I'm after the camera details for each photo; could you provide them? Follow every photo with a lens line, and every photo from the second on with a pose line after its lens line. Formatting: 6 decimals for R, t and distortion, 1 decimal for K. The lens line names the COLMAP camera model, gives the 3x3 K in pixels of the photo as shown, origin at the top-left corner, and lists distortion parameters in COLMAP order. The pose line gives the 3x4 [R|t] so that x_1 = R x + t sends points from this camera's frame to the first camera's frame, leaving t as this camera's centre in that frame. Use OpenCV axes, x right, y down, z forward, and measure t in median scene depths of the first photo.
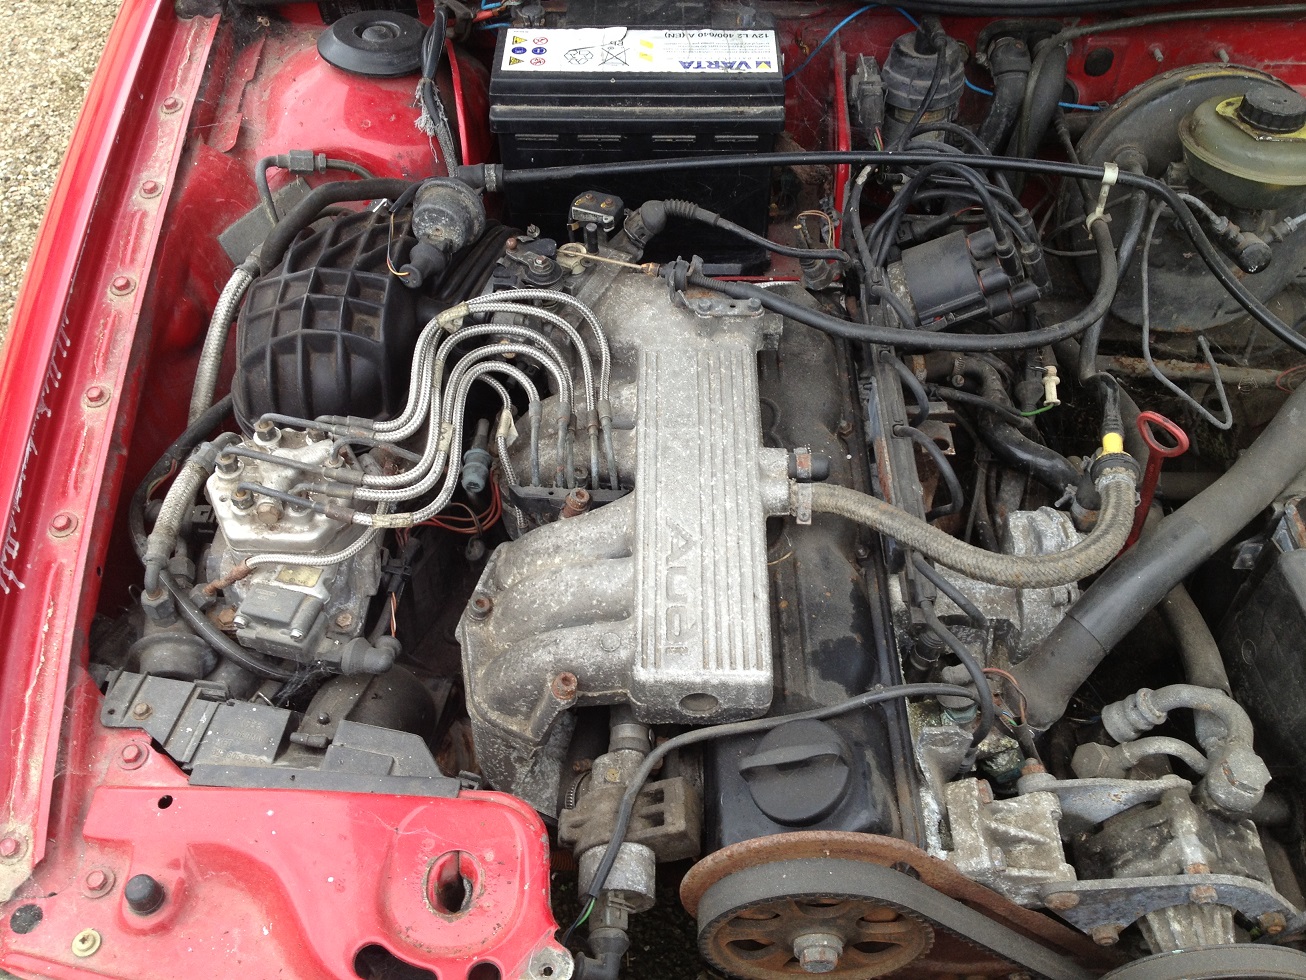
lens RADIAL K [[1216.4, 0, 649.2], [0, 1216.4, 483.7], [0, 0, 1]] dist [0.150858, -0.362705]
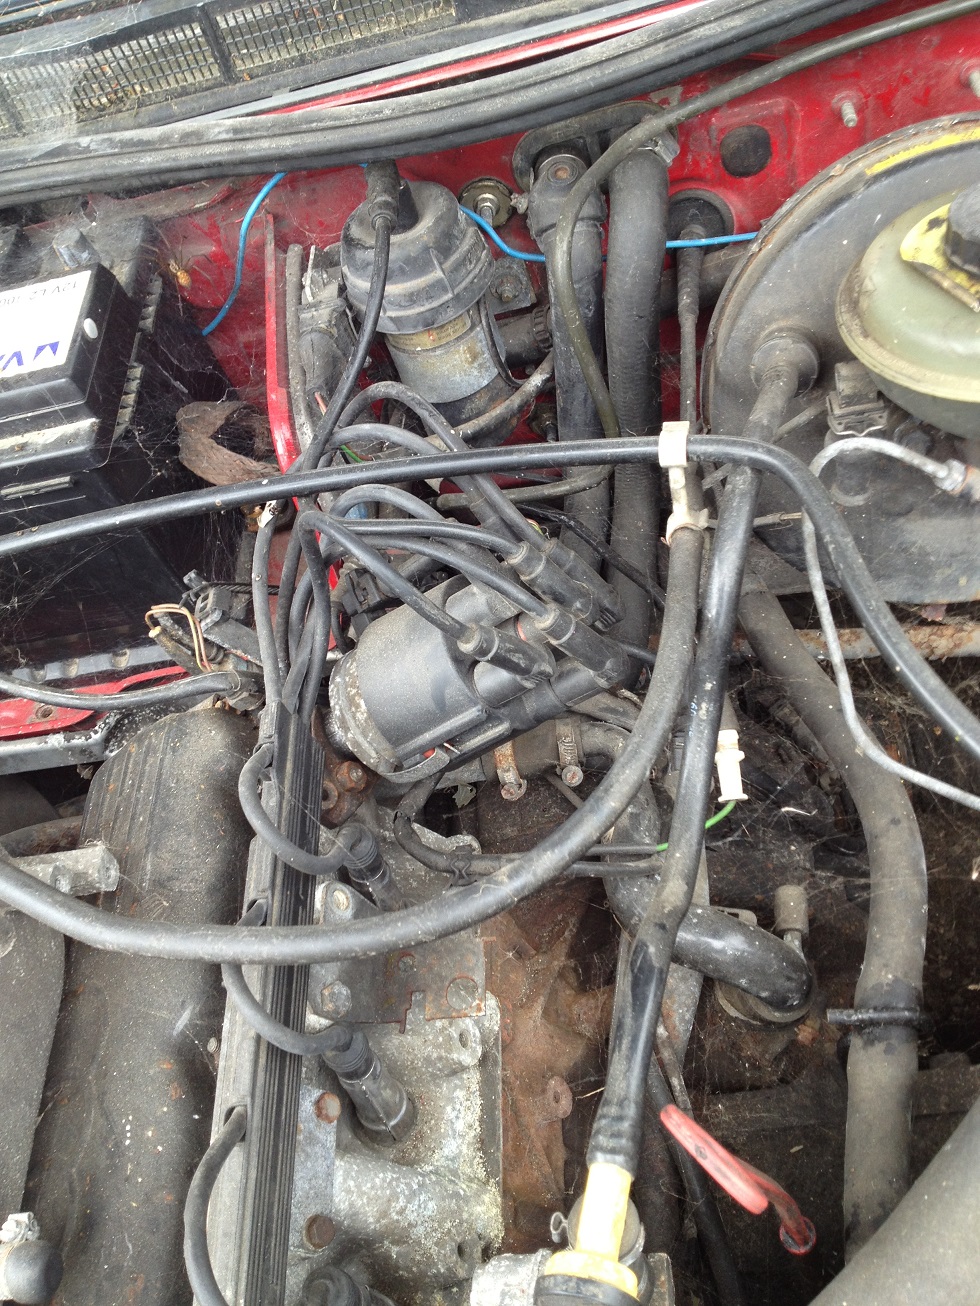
lens RADIAL K [[1216.4, 0, 490.0], [0, 1216.4, 653.0], [0, 0, 1]] dist [0.150858, -0.362705]
pose [[0.965399, -0.162227, -0.204173, 0.461641], [0.182053, 0.979841, 0.082269, -0.265171], [0.186711, -0.116592, 0.975472, 0.587891]]
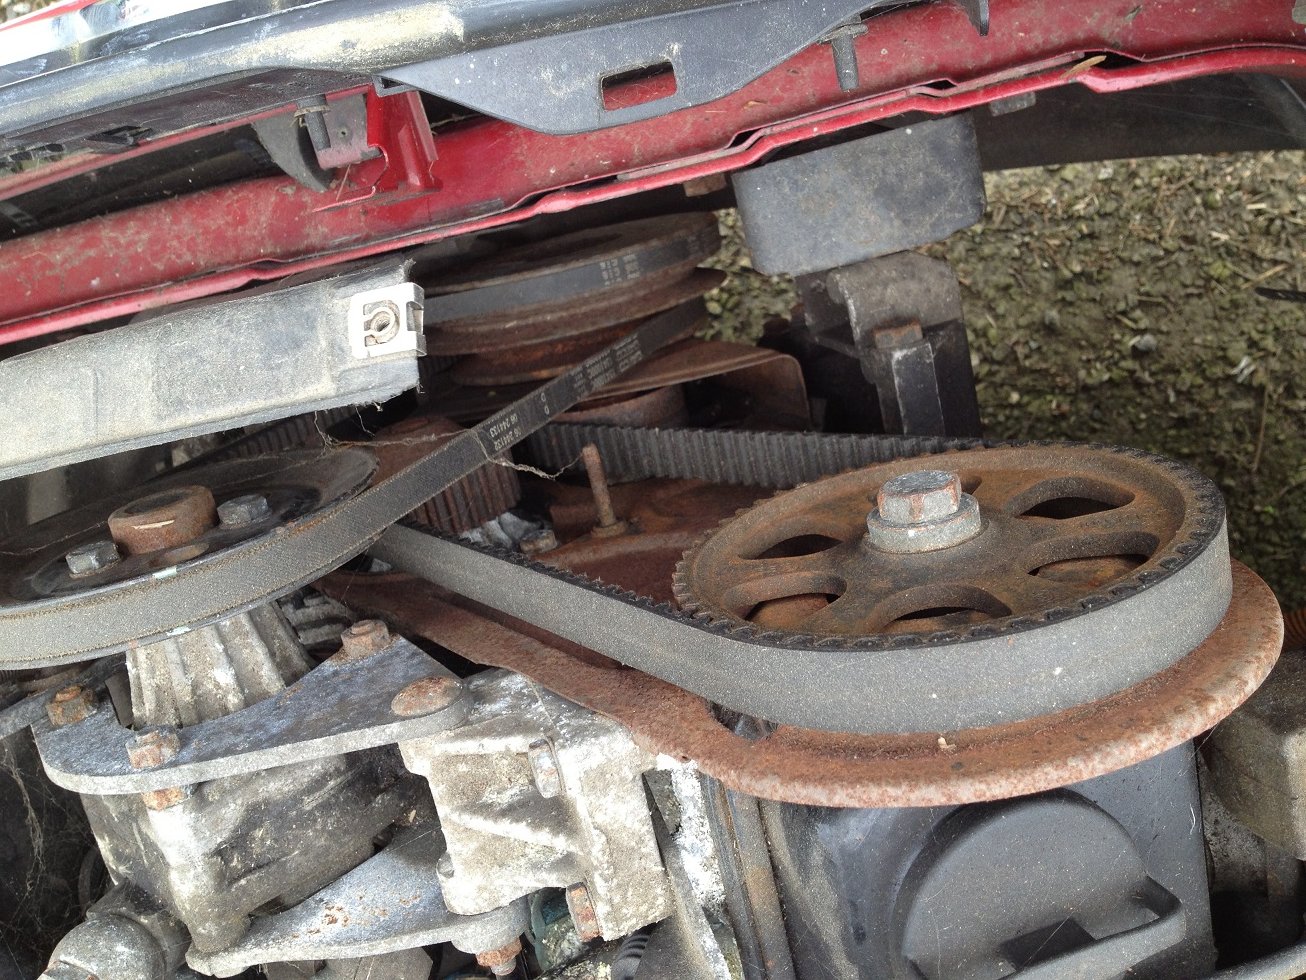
lens RADIAL K [[1240.2, 0, 653.0], [0, 1240.2, 490.0], [0, 0, 1]] dist [0.177780, -0.454801]
pose [[-0.956801, 0.171127, 0.235047, 0.103306], [-0.058513, -0.905232, 0.420870, 0.173564], [0.284794, 0.388935, 0.876140, 0.490820]]
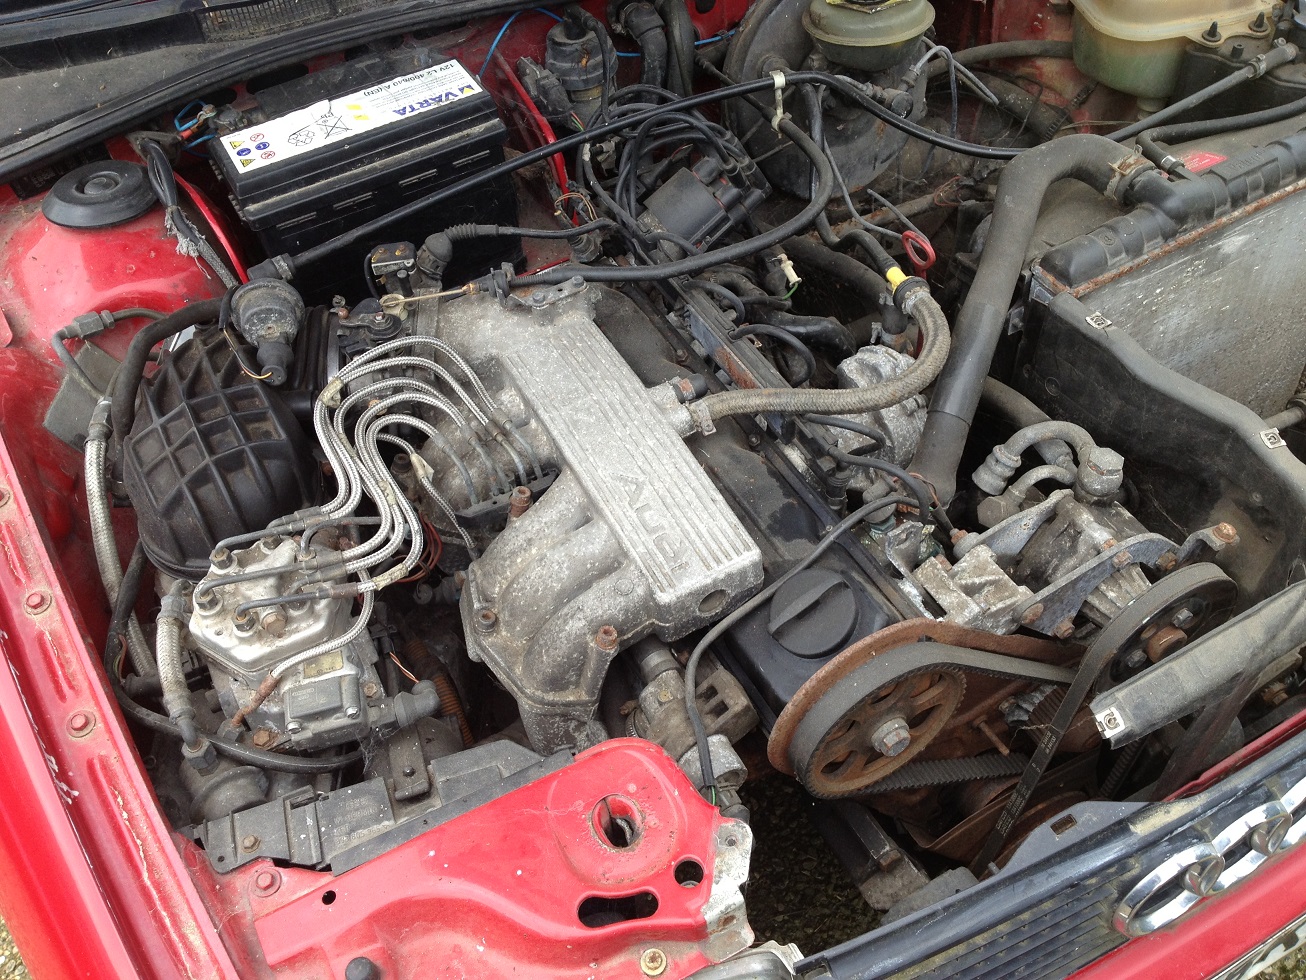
lens RADIAL K [[1216.4, 0, 649.2], [0, 1216.4, 483.7], [0, 0, 1]] dist [0.150858, -0.362705]
pose [[0.872160, -0.407118, 0.271280, -0.254960], [0.411891, 0.910272, 0.041850, 0.003923], [-0.263976, 0.075237, 0.961590, -0.097288]]
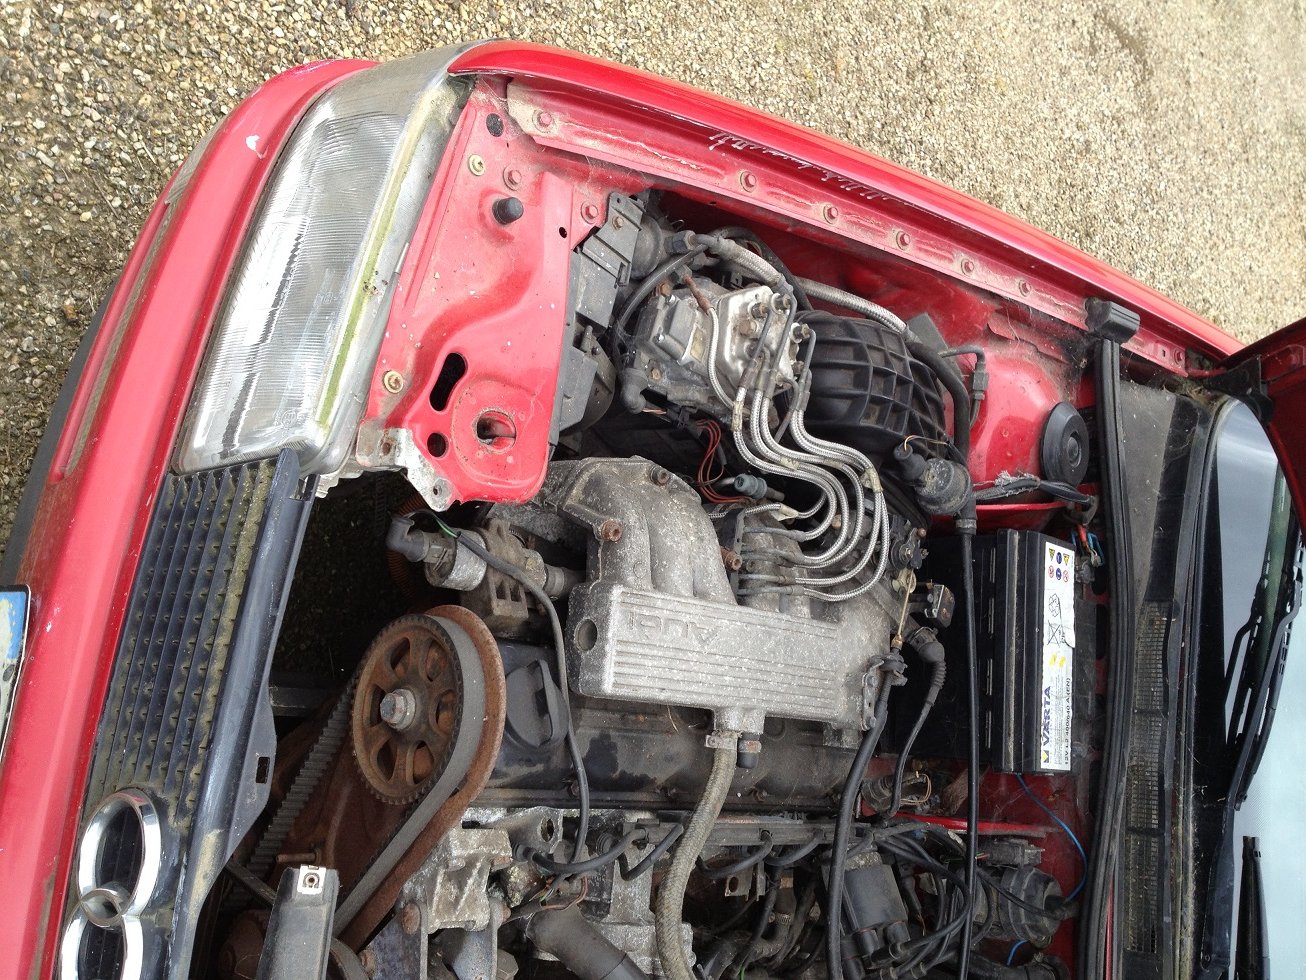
lens RADIAL K [[1240.2, 0, 653.0], [0, 1240.2, 490.0], [0, 0, 1]] dist [0.177780, -0.454801]
pose [[-0.078724, 0.980839, -0.178208, 0.106760], [-0.991484, -0.095637, -0.088386, 0.218562], [-0.103736, 0.169732, 0.980015, -0.268577]]
